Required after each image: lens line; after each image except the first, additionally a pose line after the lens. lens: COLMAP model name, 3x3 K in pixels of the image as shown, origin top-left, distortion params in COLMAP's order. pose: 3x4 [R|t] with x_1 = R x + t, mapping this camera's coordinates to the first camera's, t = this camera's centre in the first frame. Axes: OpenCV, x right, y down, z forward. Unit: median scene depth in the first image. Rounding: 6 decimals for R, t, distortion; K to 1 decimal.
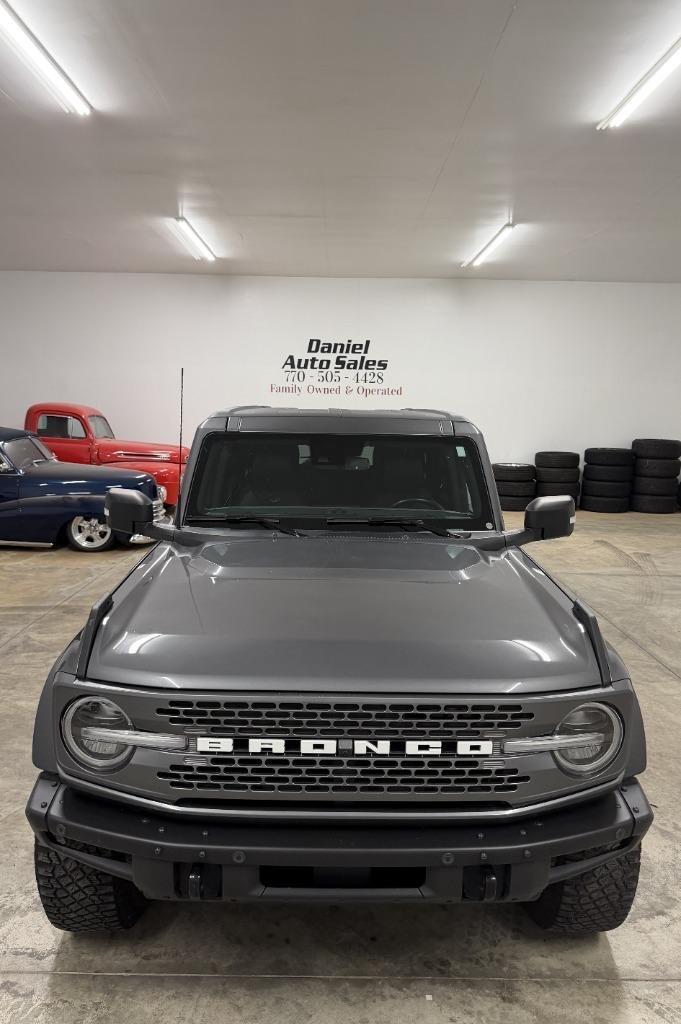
lens RADIAL K [[714.1, 0, 341.2], [0, 714.1, 523.3], [0, 0, 1]] dist [0.068367, -0.086465]
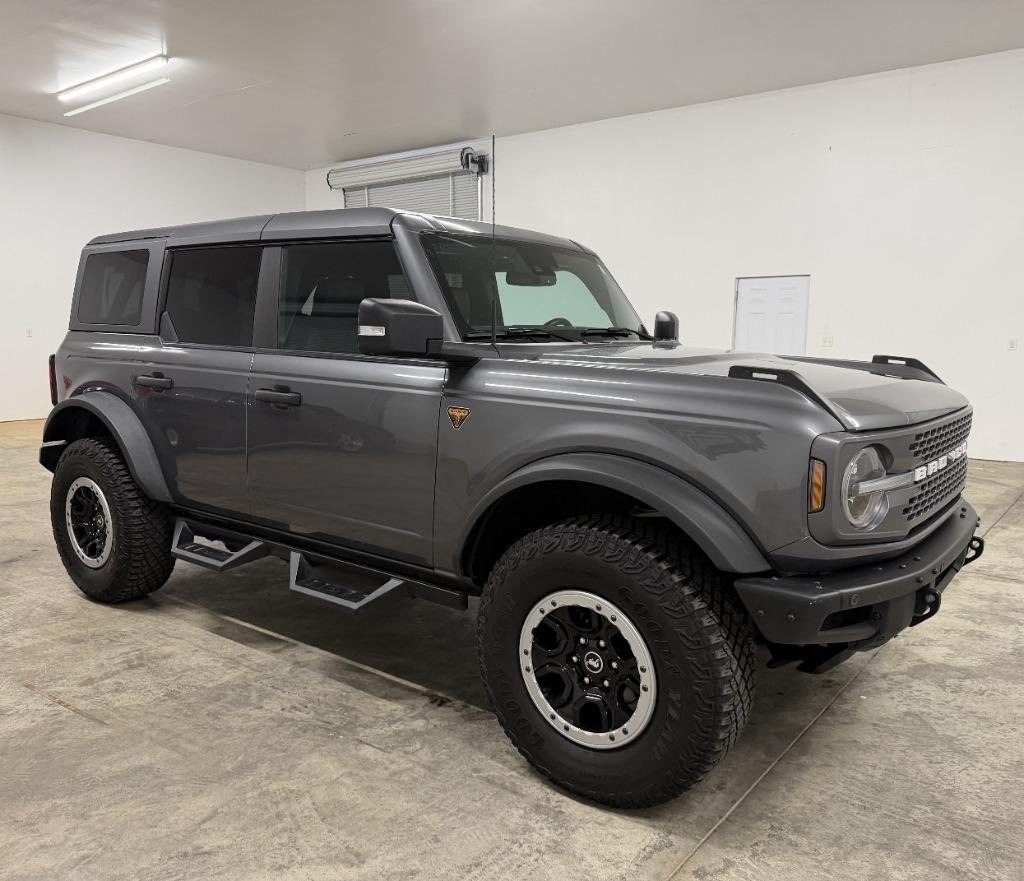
lens RADIAL K [[822.3, 0, 491.6], [0, 822.3, 440.8], [0, 0, 1]] dist [0.080525, -0.131451]
pose [[0.632964, -0.116896, 0.765305, -1.346974], [0.126713, 0.990847, 0.046545, 0.103232], [-0.763741, 0.067513, 0.641983, 0.597720]]
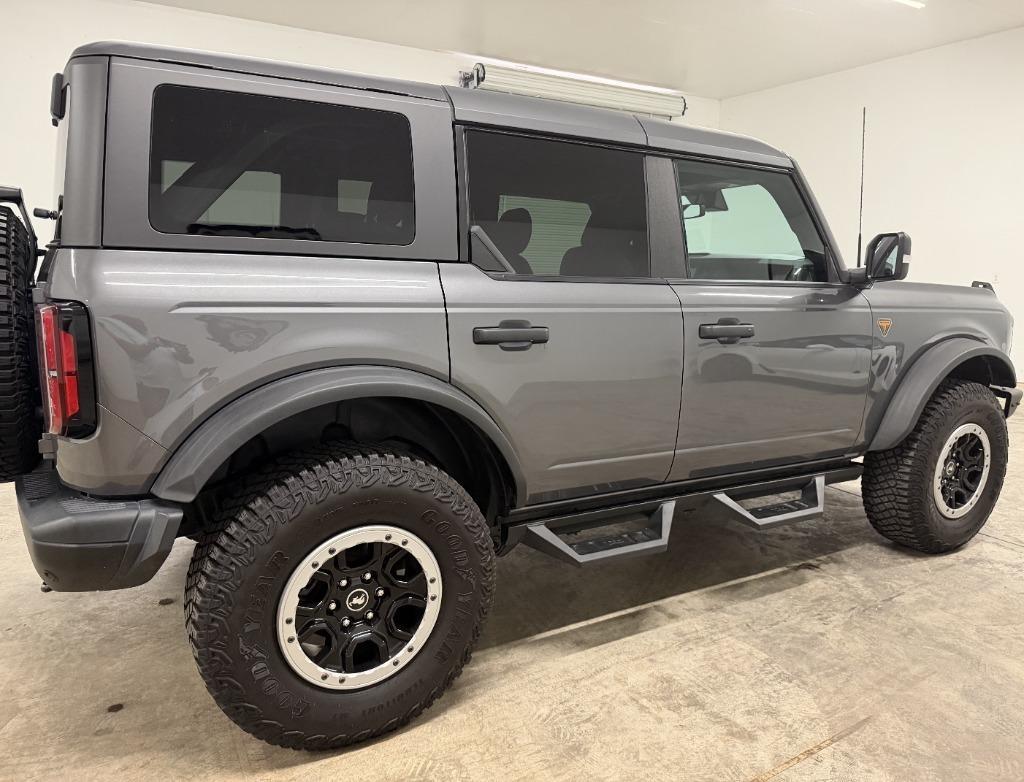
lens RADIAL K [[736.9, 0, 528.9], [0, 736.9, 390.7], [0, 0, 1]] dist [0.067070, -0.089747]
pose [[-0.500220, -0.171444, 0.848756, -1.333714], [0.109869, 0.959714, 0.258609, -0.222094], [-0.858900, 0.222613, -0.461231, 2.773916]]
